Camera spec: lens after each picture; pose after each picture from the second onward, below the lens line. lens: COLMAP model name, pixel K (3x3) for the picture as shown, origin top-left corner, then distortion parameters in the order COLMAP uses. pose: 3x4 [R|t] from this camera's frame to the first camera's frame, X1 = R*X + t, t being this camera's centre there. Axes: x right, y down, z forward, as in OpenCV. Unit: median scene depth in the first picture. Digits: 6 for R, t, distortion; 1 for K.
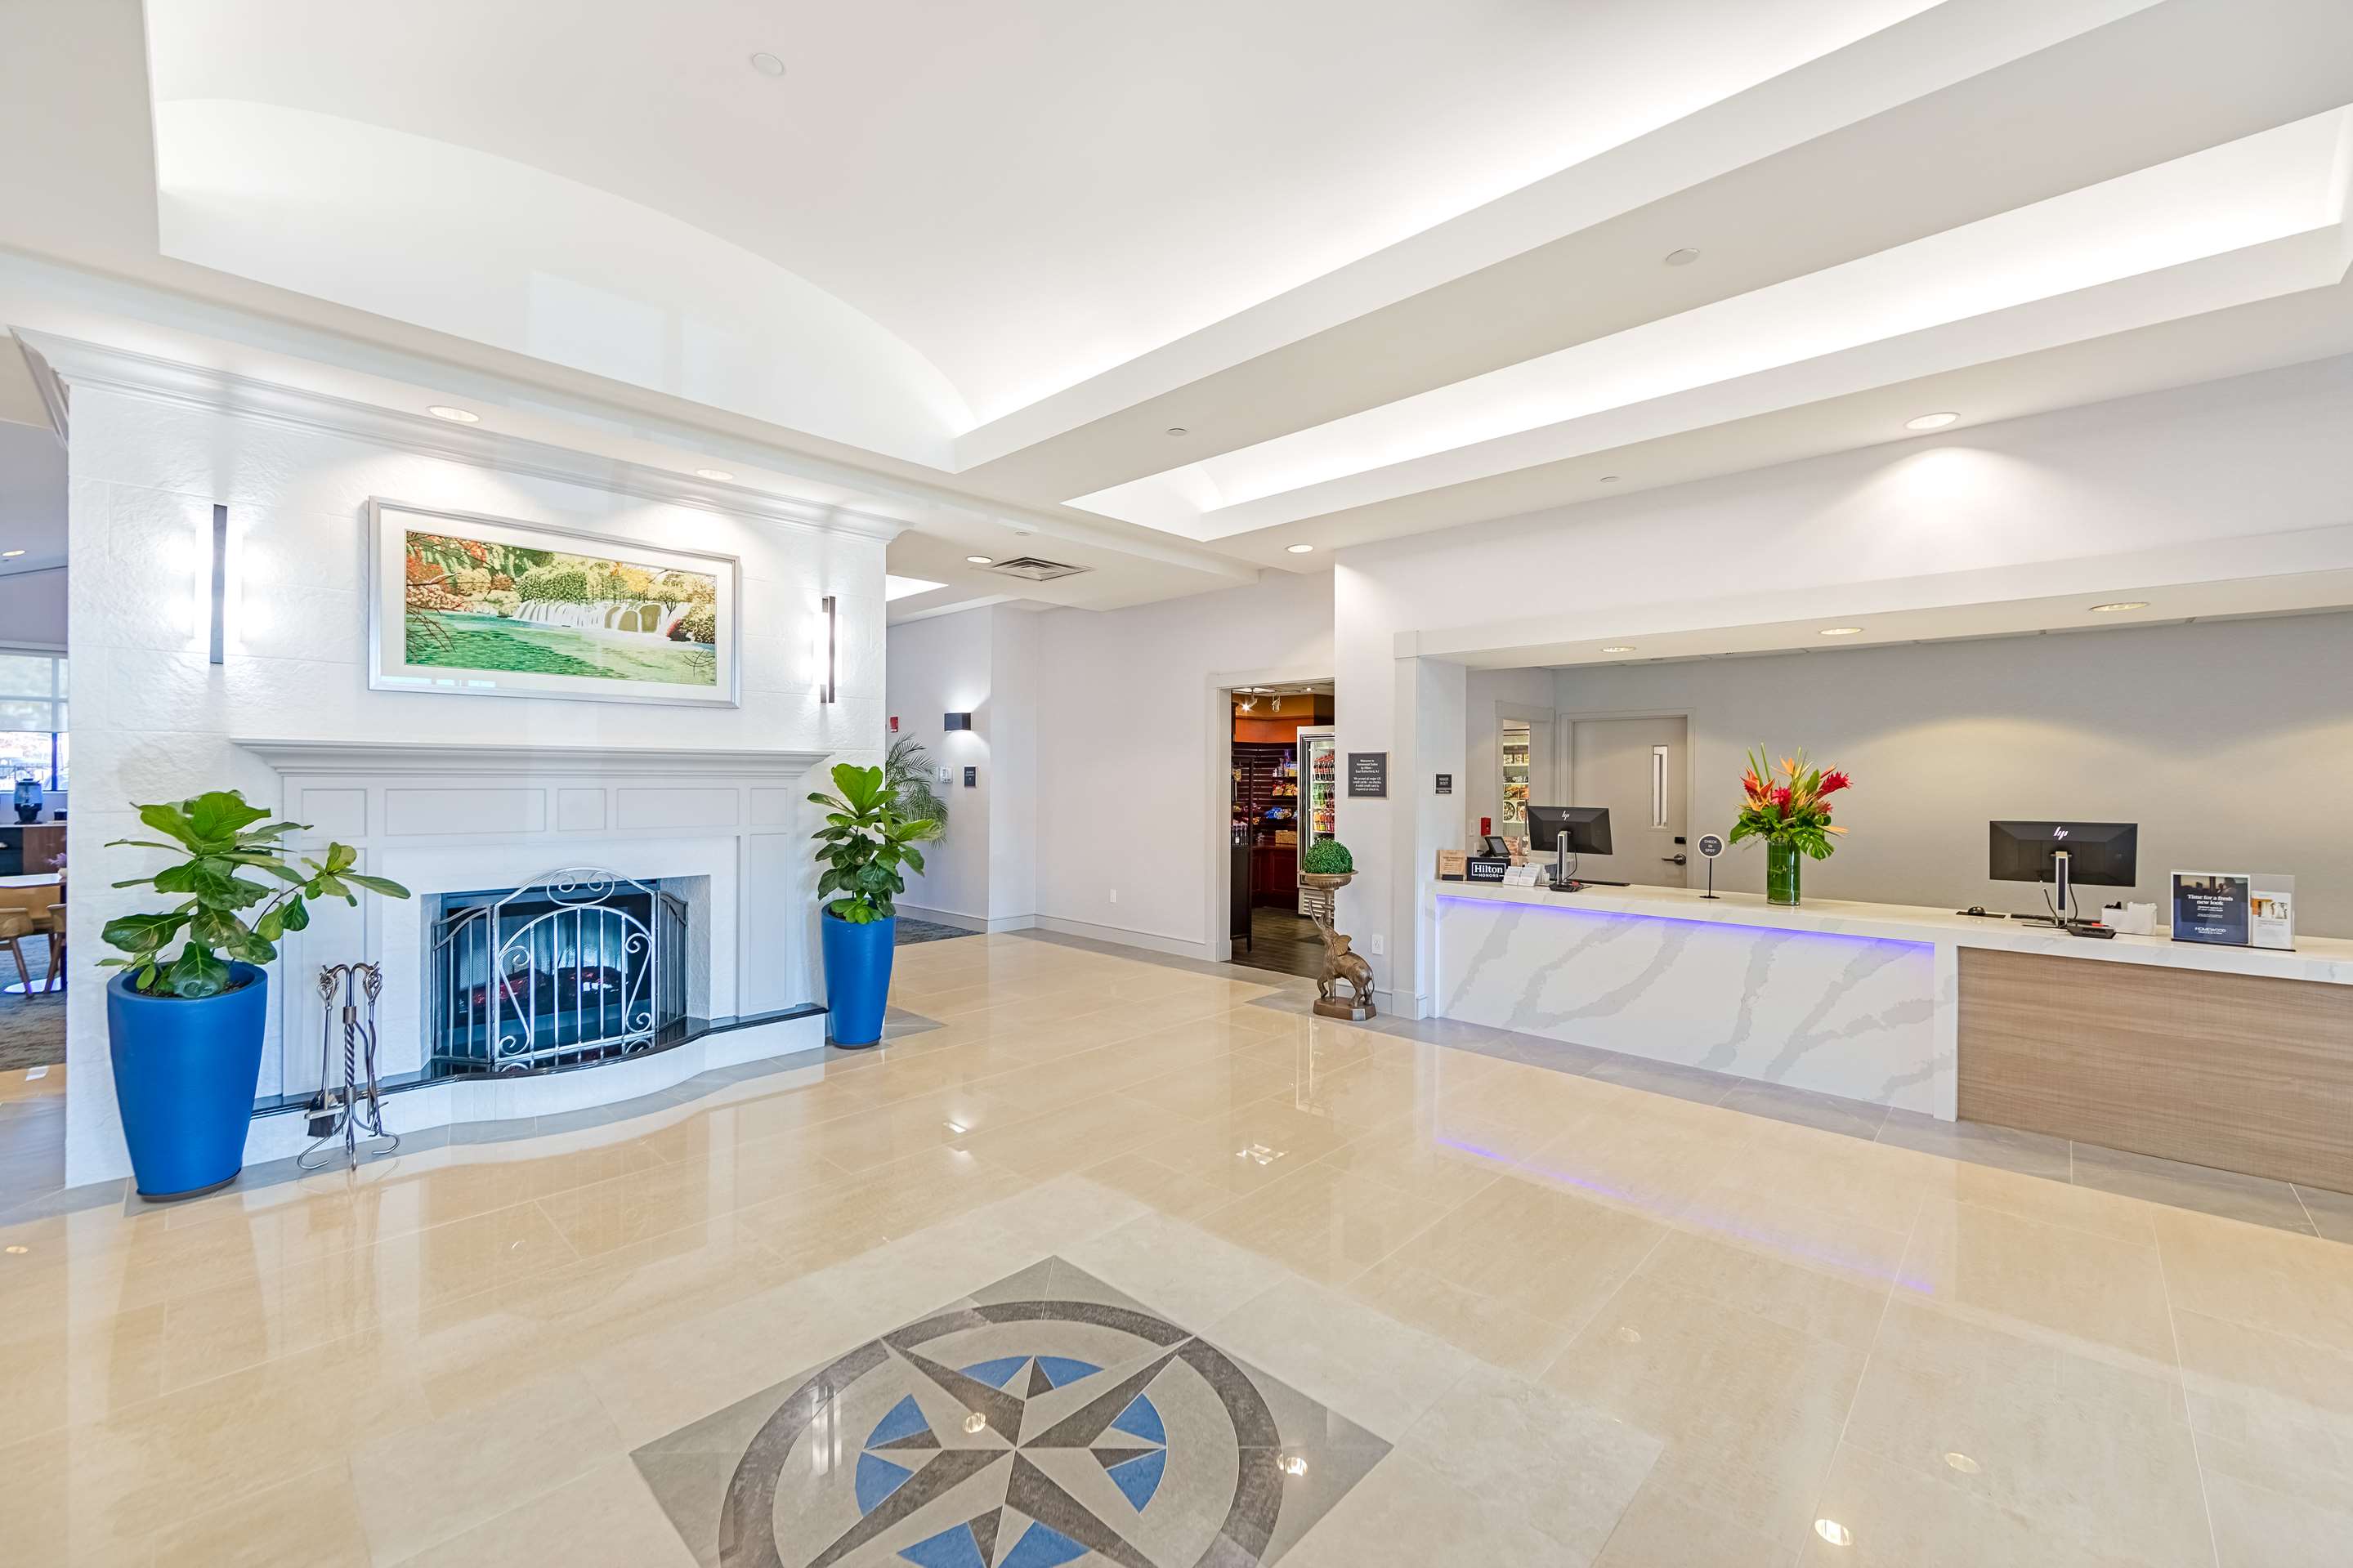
lens RADIAL K [[931.5, 0, 1171.5], [0, 931.5, 768.3], [0, 0, 1]] dist [-0.002845, -0.000241]
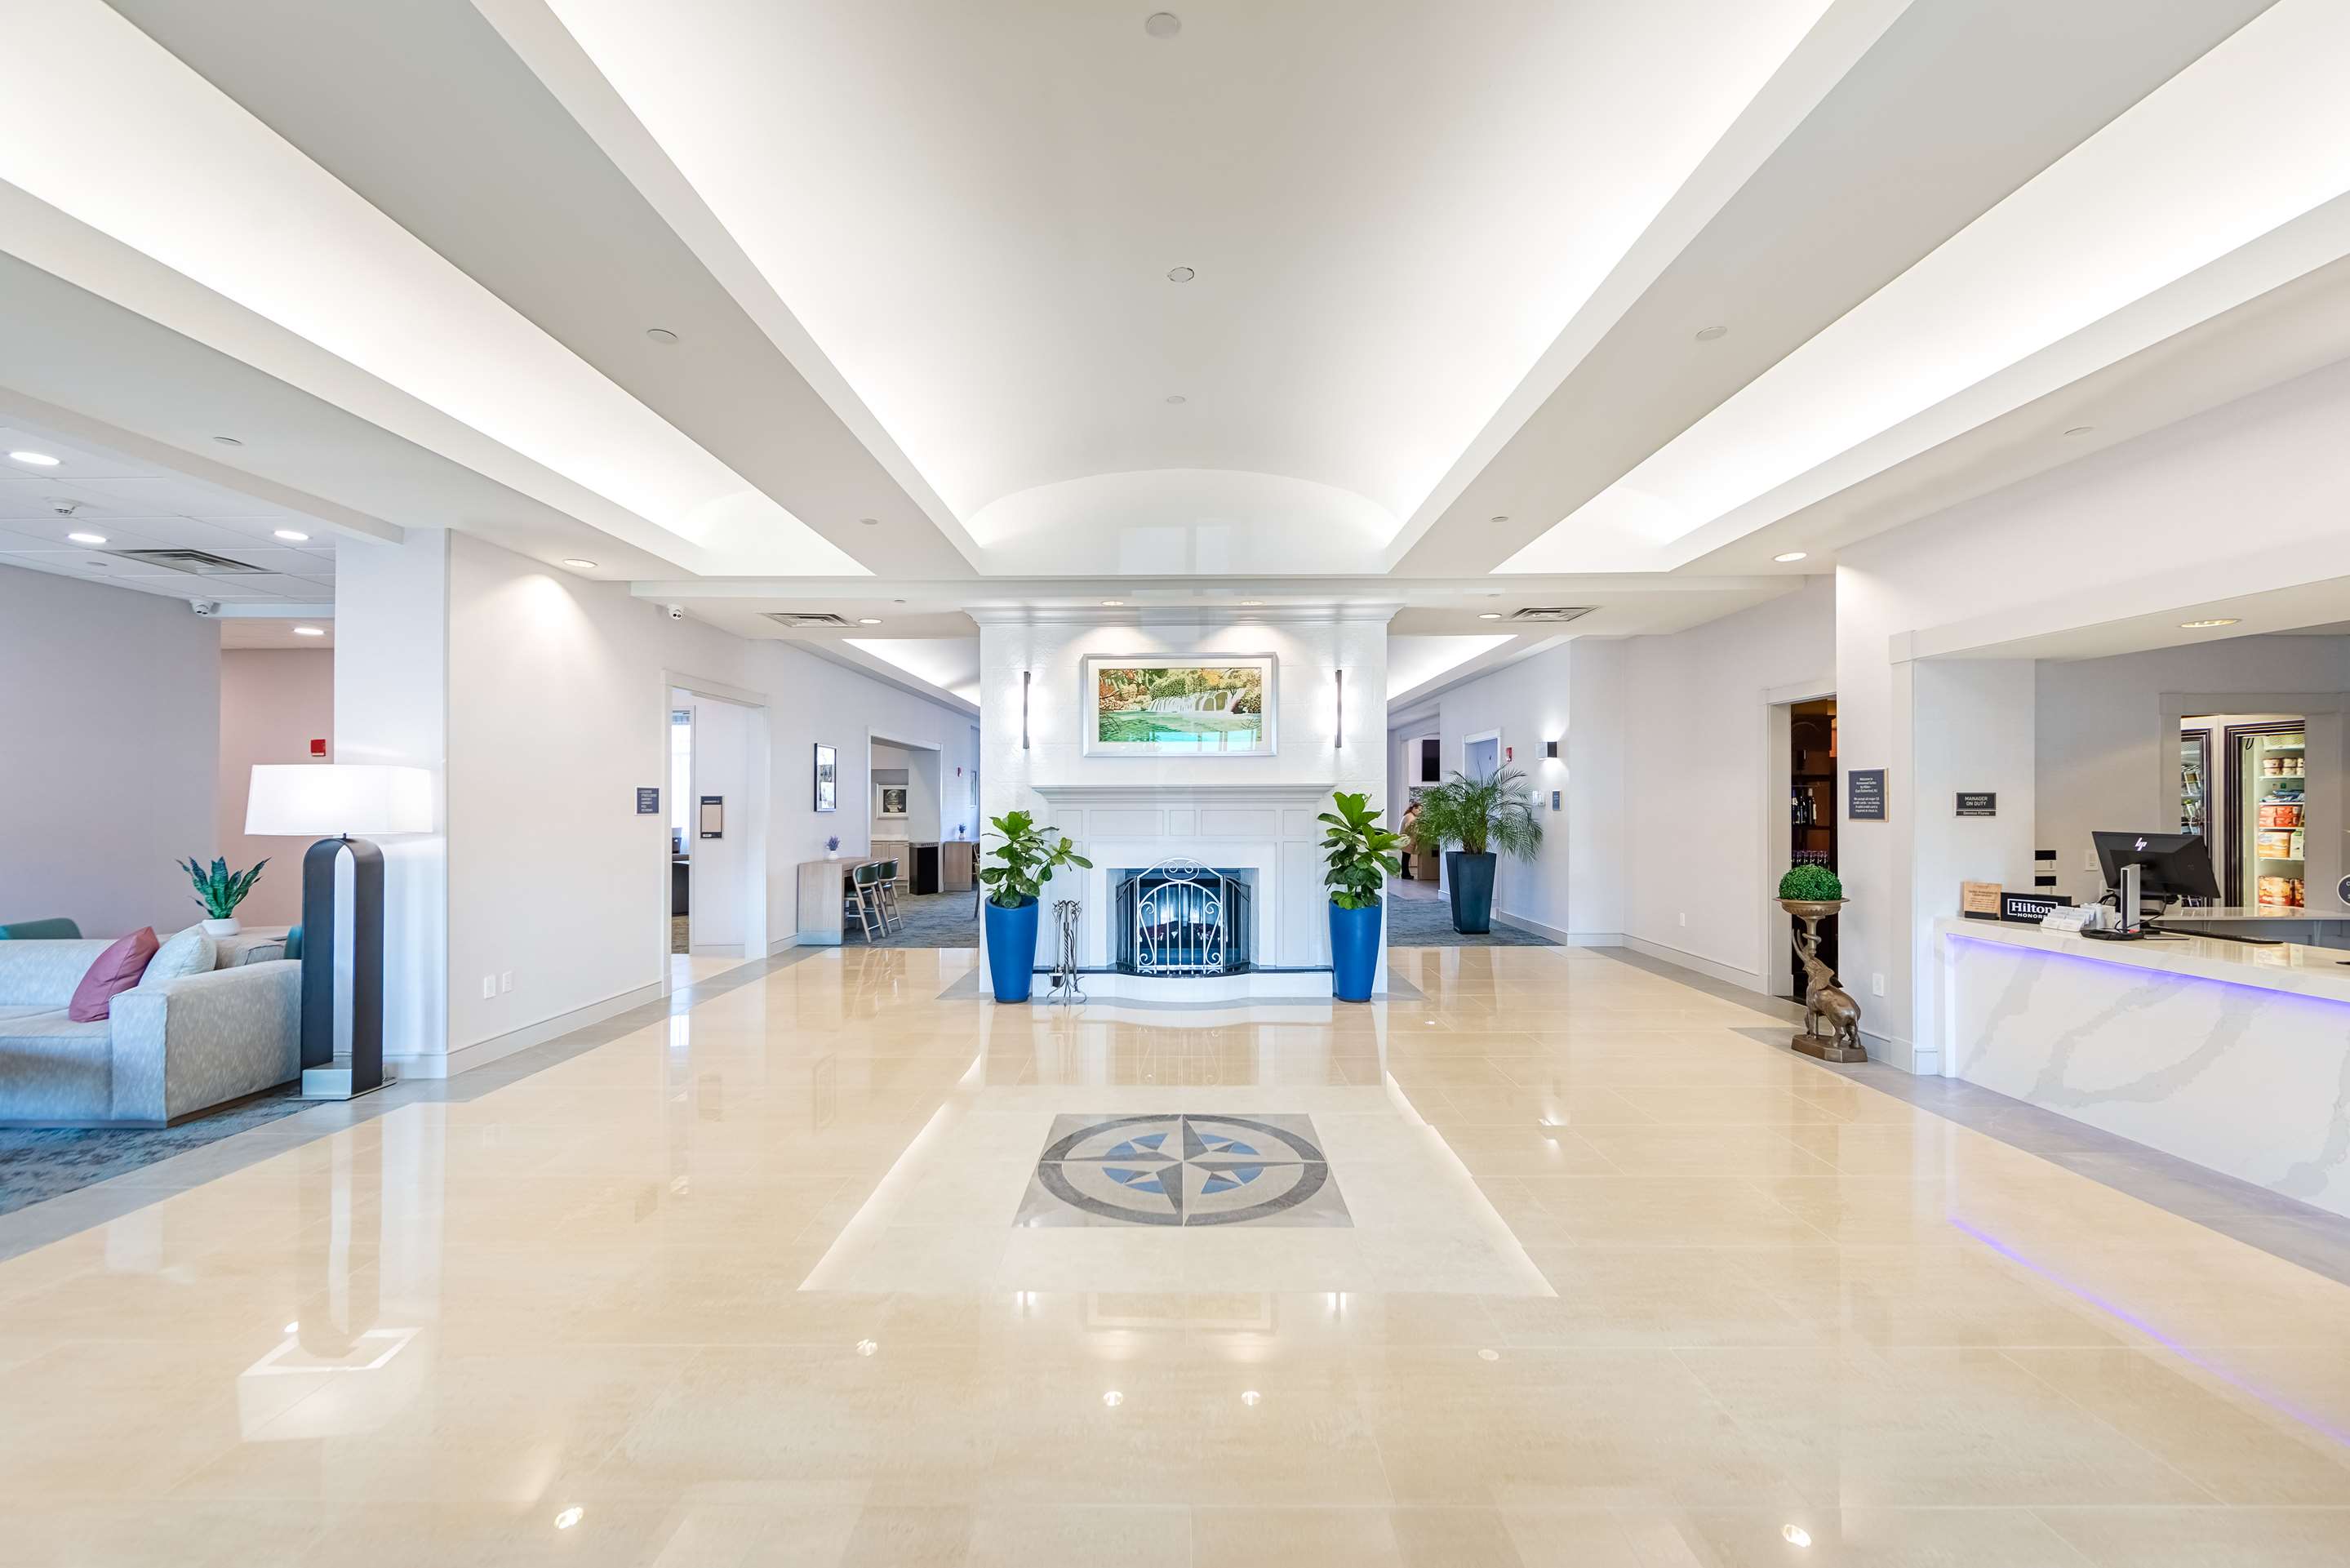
lens RADIAL K [[935.5, 0, 1180.8], [0, 935.5, 758.9], [0, 0, 1]] dist [-0.000696, 0.000065]
pose [[0.692879, -0.040384, -0.719922, 0.527091], [0.014204, 0.999001, -0.042369, 0.001598], [0.720913, 0.019130, 0.692761, -0.138624]]
